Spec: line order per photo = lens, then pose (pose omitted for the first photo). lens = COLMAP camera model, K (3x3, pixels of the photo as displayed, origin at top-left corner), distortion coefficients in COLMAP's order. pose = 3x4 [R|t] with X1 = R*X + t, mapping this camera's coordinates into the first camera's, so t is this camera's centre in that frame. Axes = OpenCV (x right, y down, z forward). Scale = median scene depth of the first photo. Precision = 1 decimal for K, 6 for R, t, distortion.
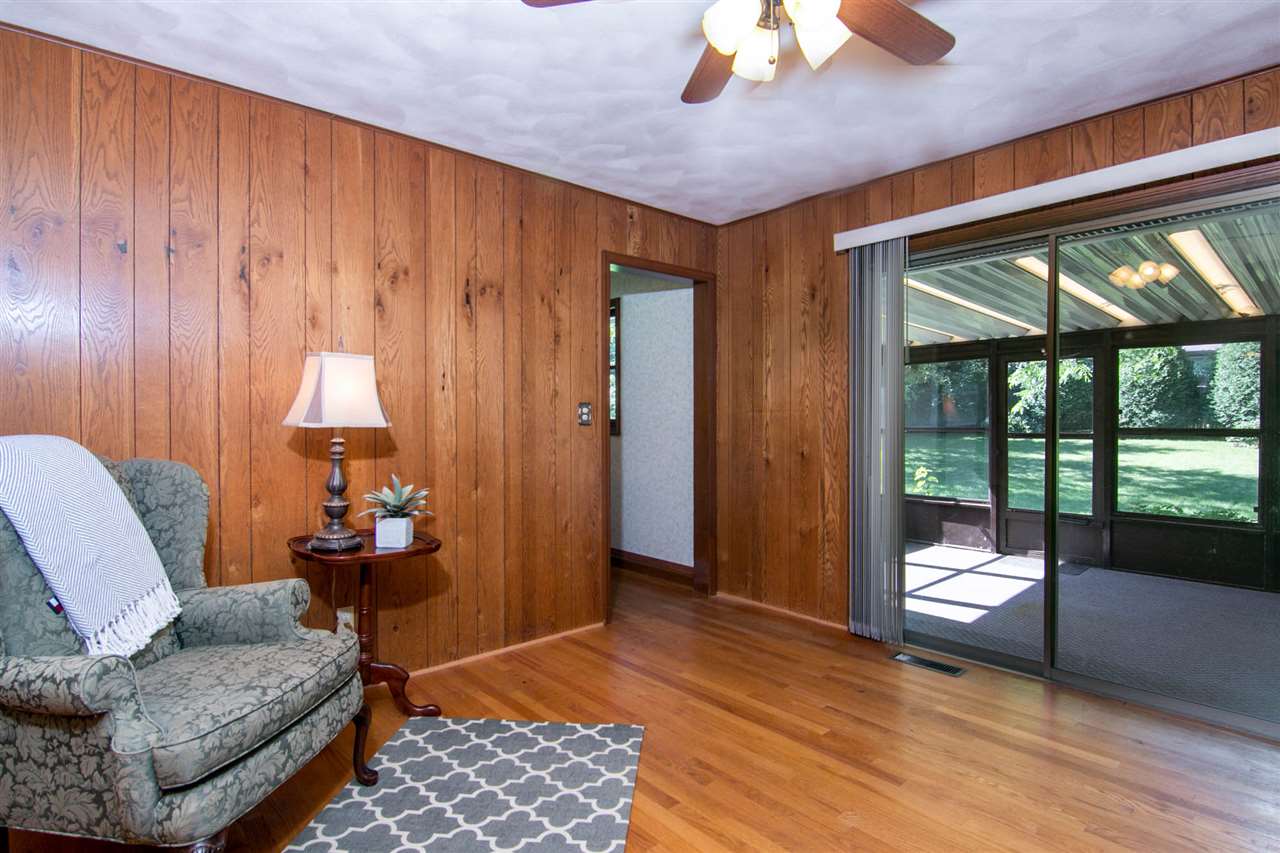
lens RADIAL K [[643.7, 0, 642.9], [0, 643.7, 422.7], [0, 0, 1]] dist [-0.016376, -0.002806]
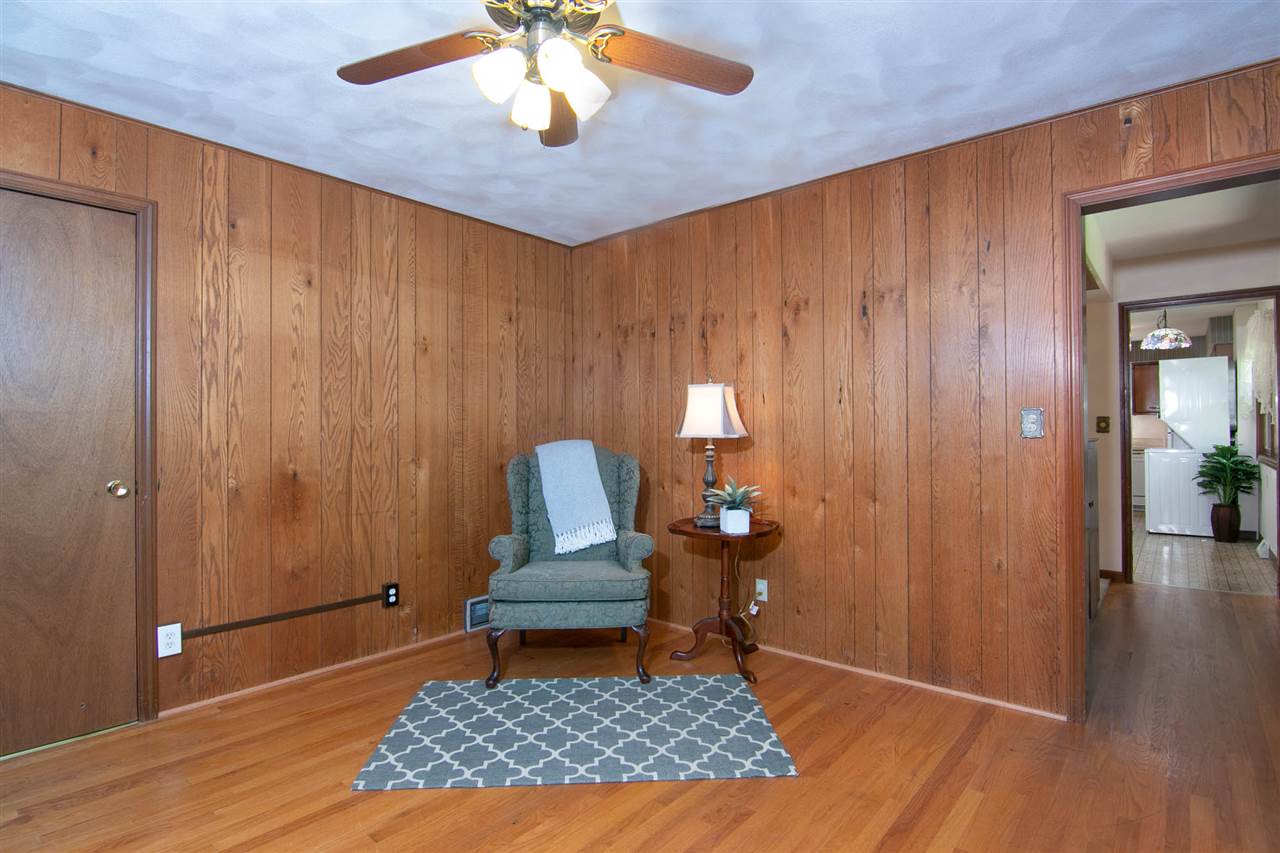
lens RADIAL K [[643.7, 0, 637.9], [0, 643.7, 427.2], [0, 0, 1]] dist [-0.016376, -0.002806]
pose [[0.137210, -0.011988, -0.990469, 0.791732], [-0.002794, 0.999918, -0.012489, 0.002742], [0.990538, 0.004481, 0.137165, 0.604855]]
